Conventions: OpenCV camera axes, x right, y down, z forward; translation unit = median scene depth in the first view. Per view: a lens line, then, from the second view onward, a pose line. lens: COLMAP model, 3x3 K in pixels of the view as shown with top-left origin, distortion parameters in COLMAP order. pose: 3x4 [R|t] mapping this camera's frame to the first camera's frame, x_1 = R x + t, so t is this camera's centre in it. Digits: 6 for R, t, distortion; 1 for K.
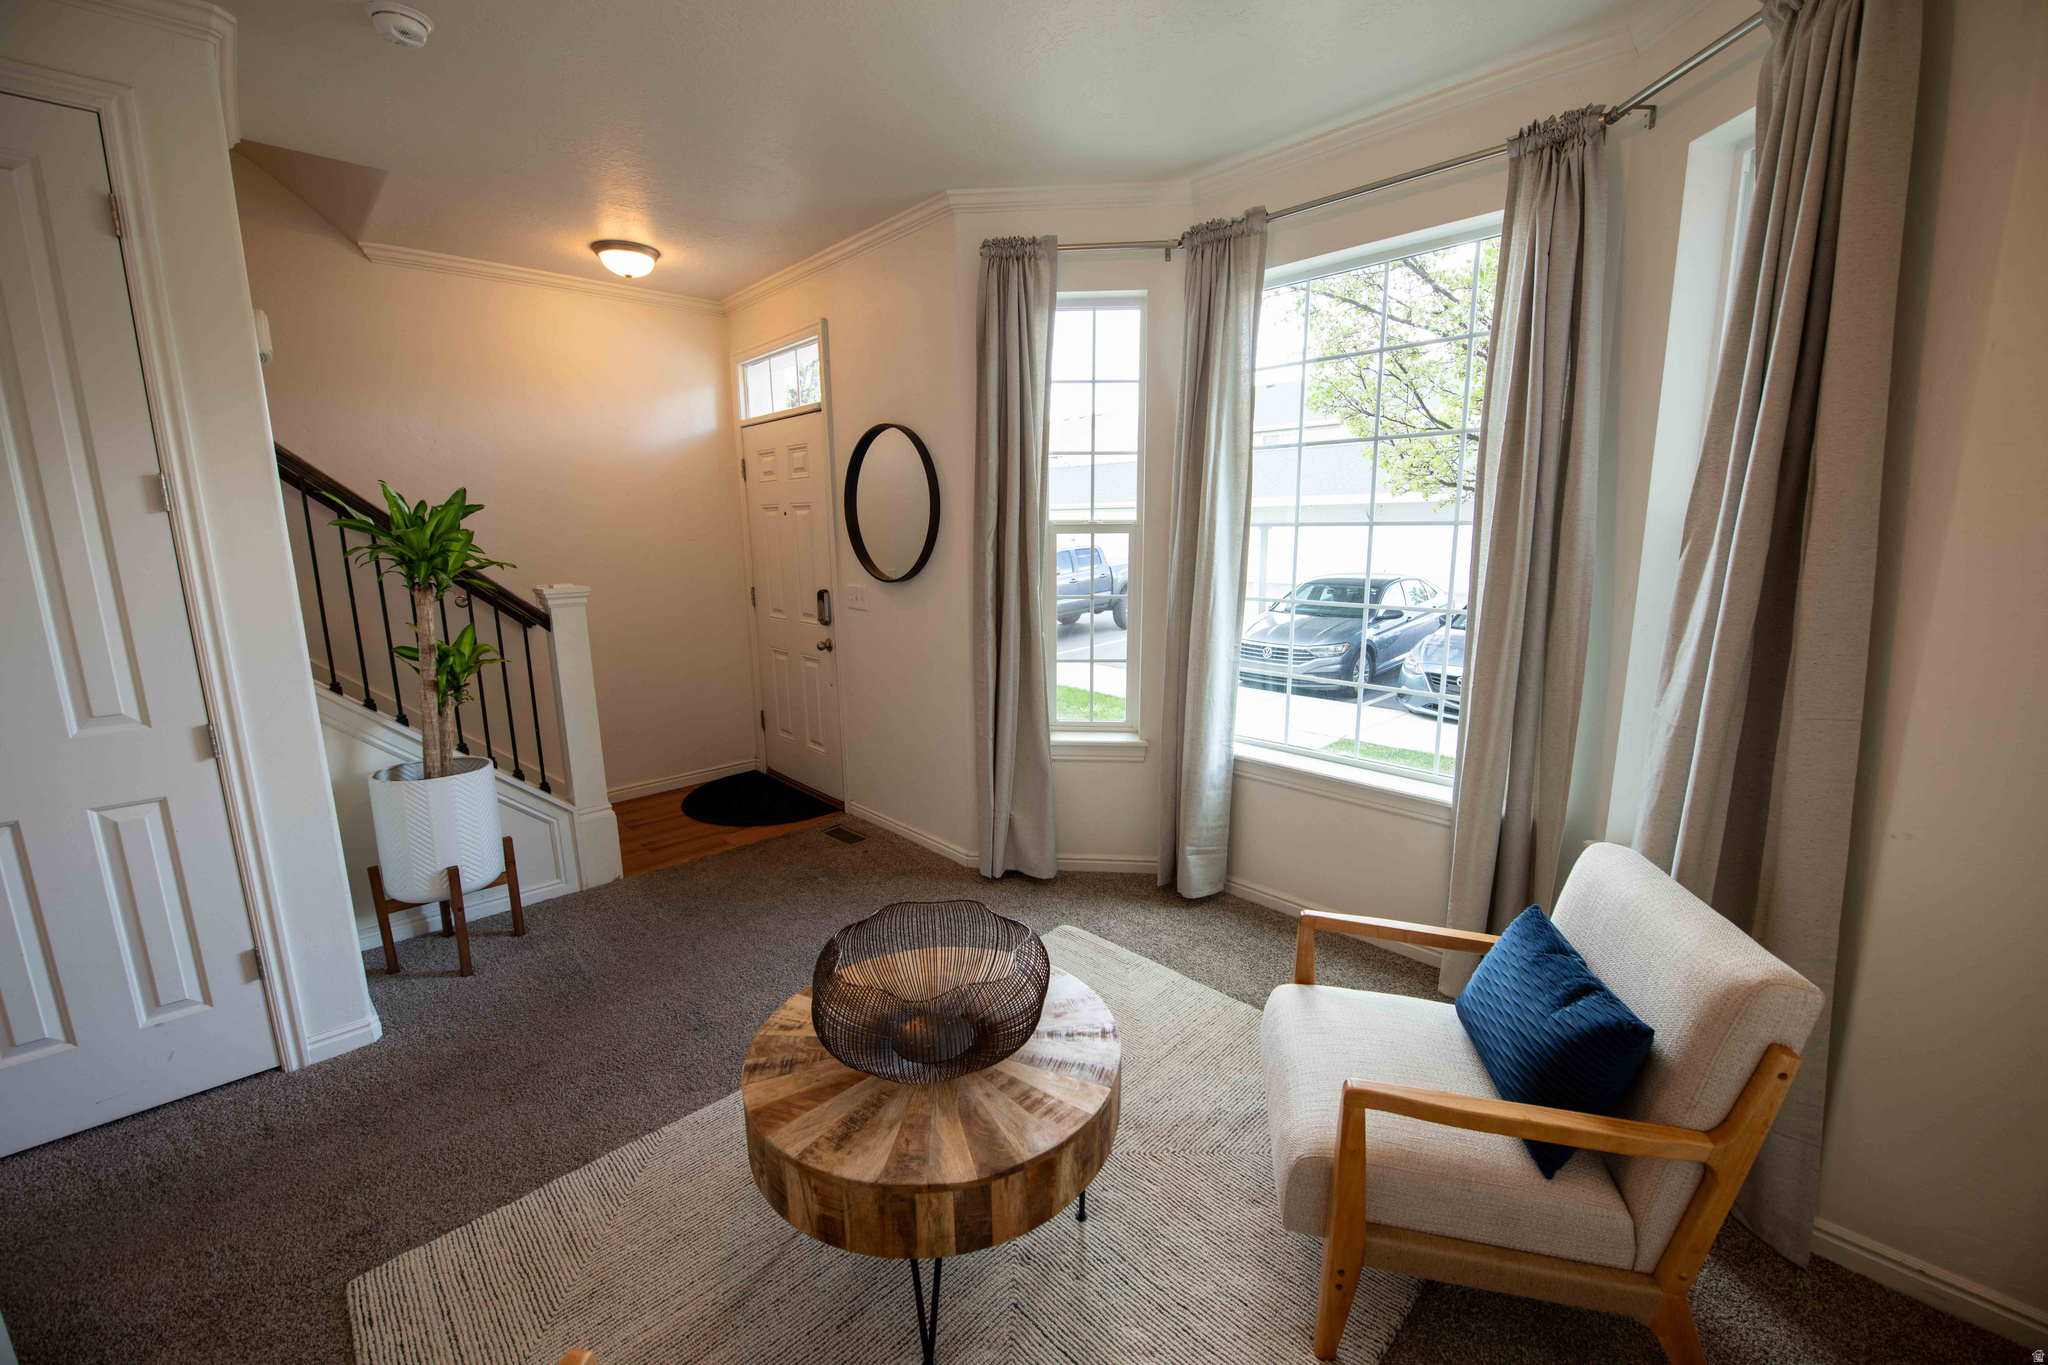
lens RADIAL K [[812.8, 0, 1032.7], [0, 812.8, 678.9], [0, 0, 1]] dist [-0.017444, -0.000723]
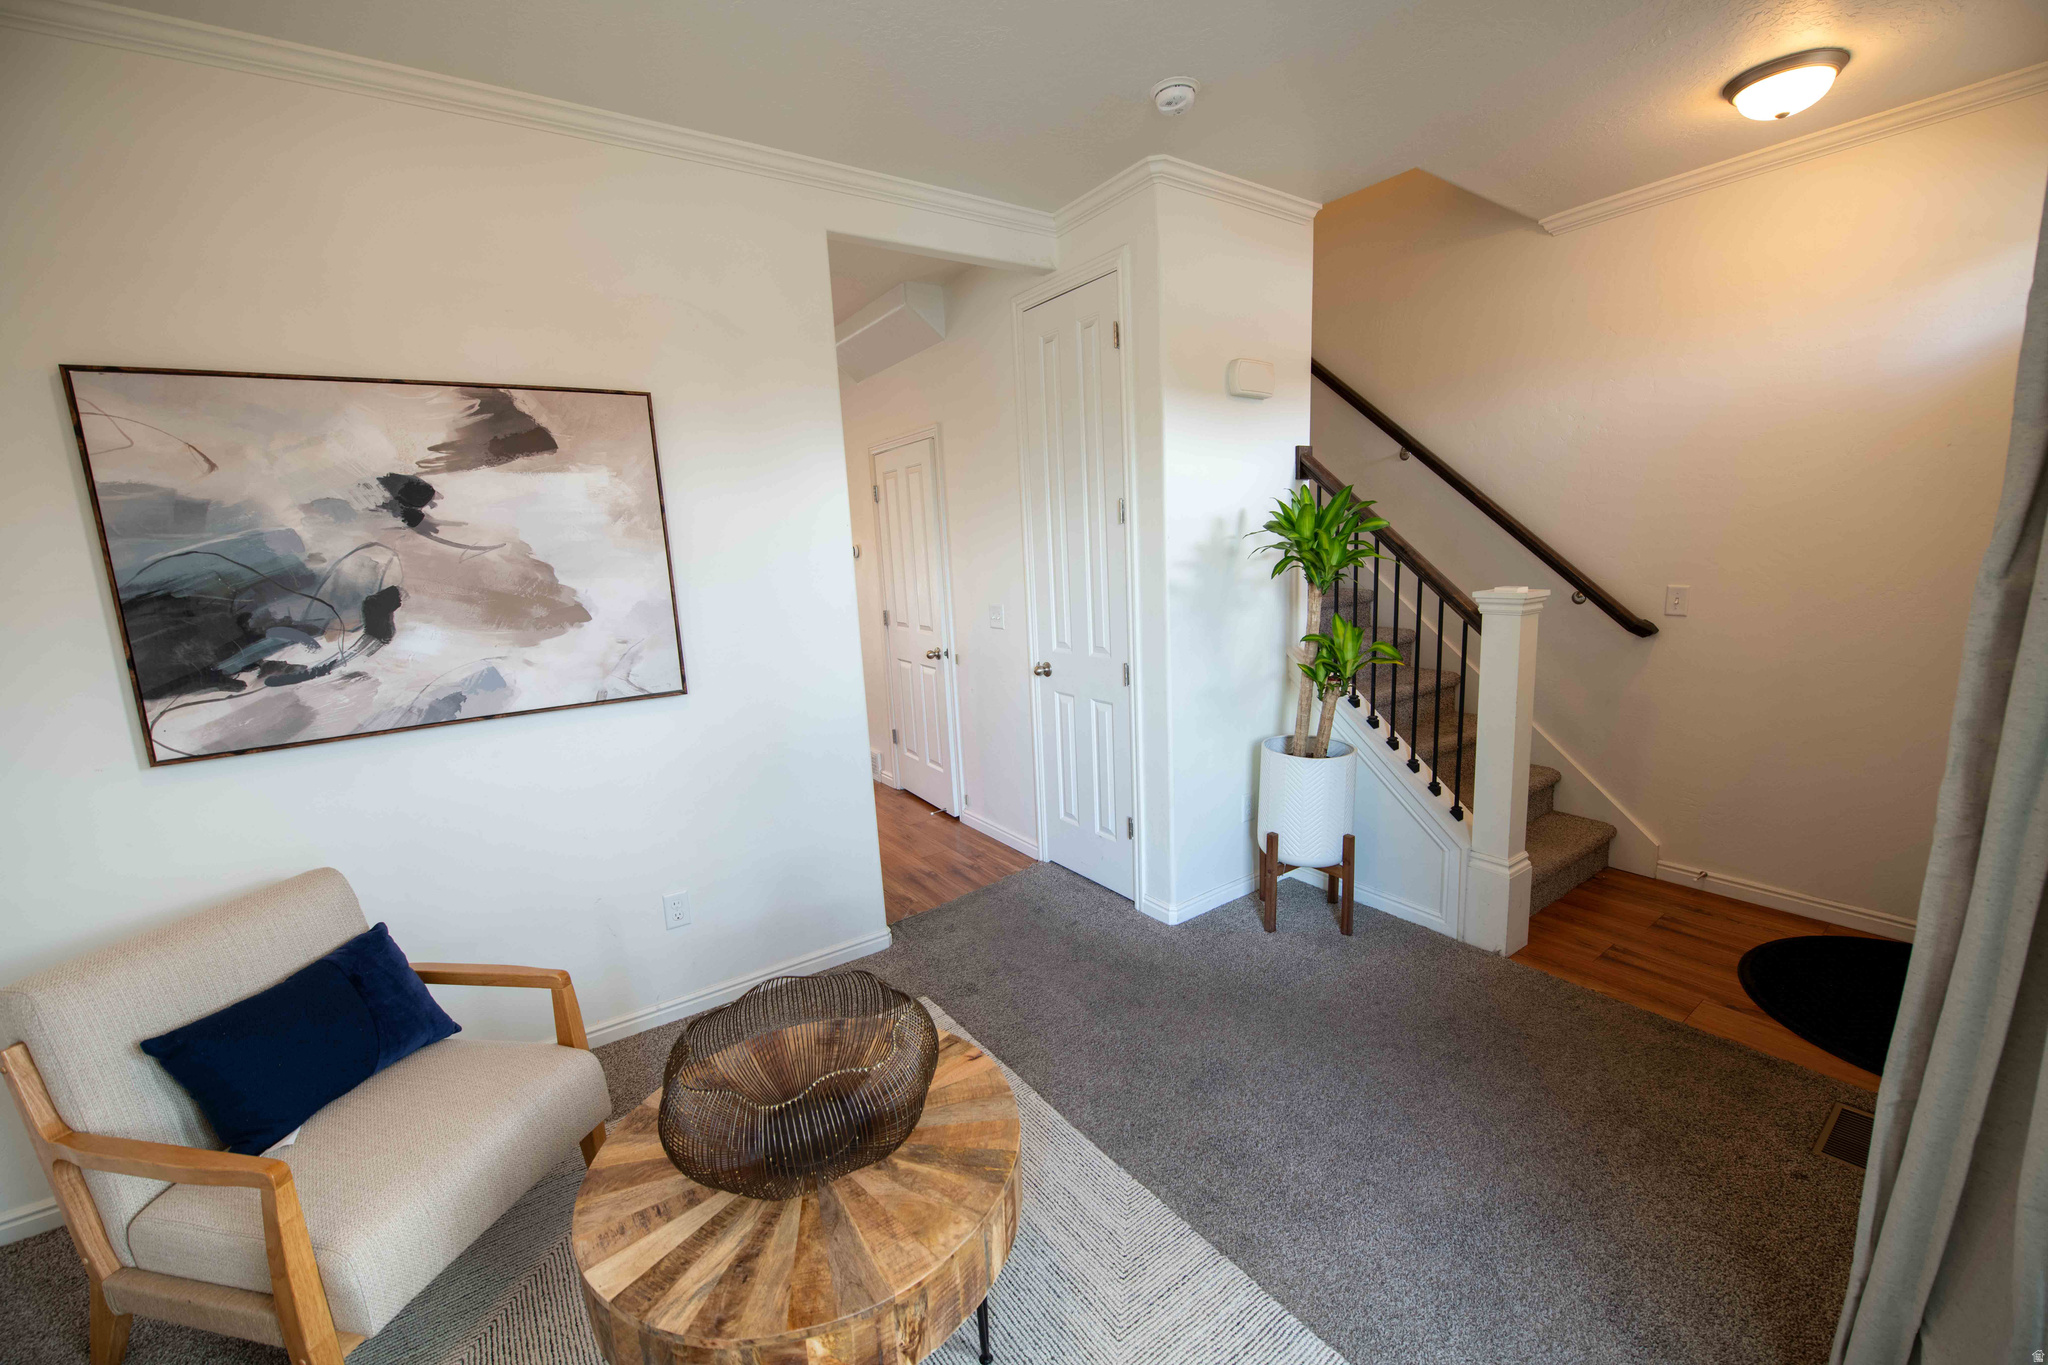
lens RADIAL K [[800.3, 0, 1039.3], [0, 800.3, 684.5], [0, 0, 1]] dist [-0.004042, -0.000094]
pose [[-0.136086, 0.191990, -0.971916, 0.314790], [-0.138997, 0.967639, 0.210607, -0.133821], [0.980898, 0.163754, -0.104996, 0.655247]]
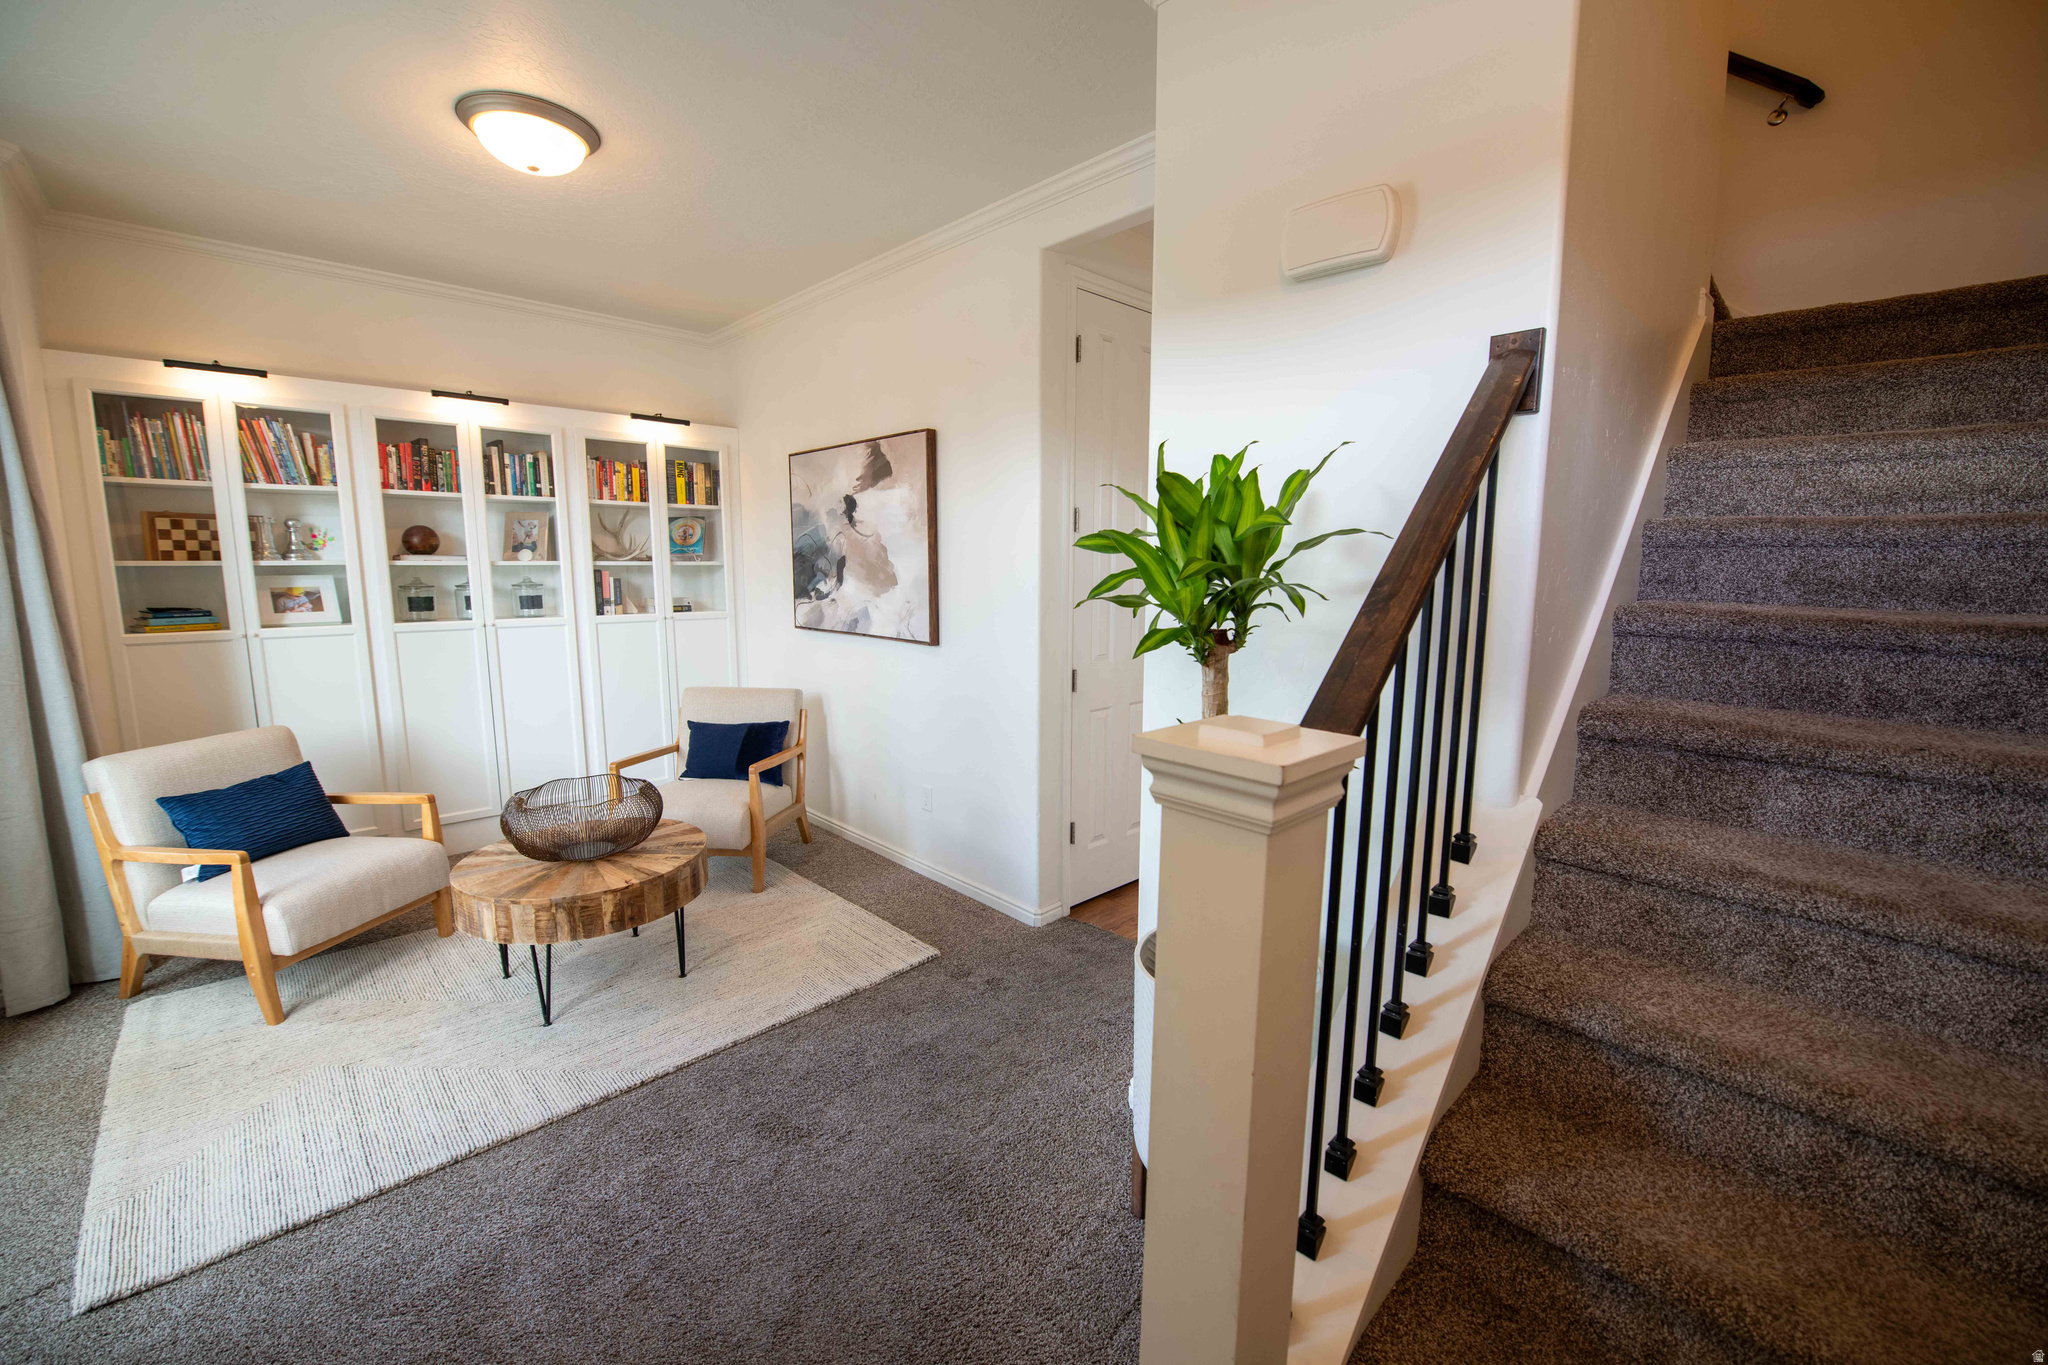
lens RADIAL K [[812.8, 0, 1029.2], [0, 812.8, 682.9], [0, 0, 1]] dist [-0.017444, -0.000723]
pose [[-0.999648, 0.006289, -0.025765, -0.515322], [-0.002730, 0.941918, 0.335831, -0.233036], [0.026380, 0.335784, -0.941570, 1.289699]]
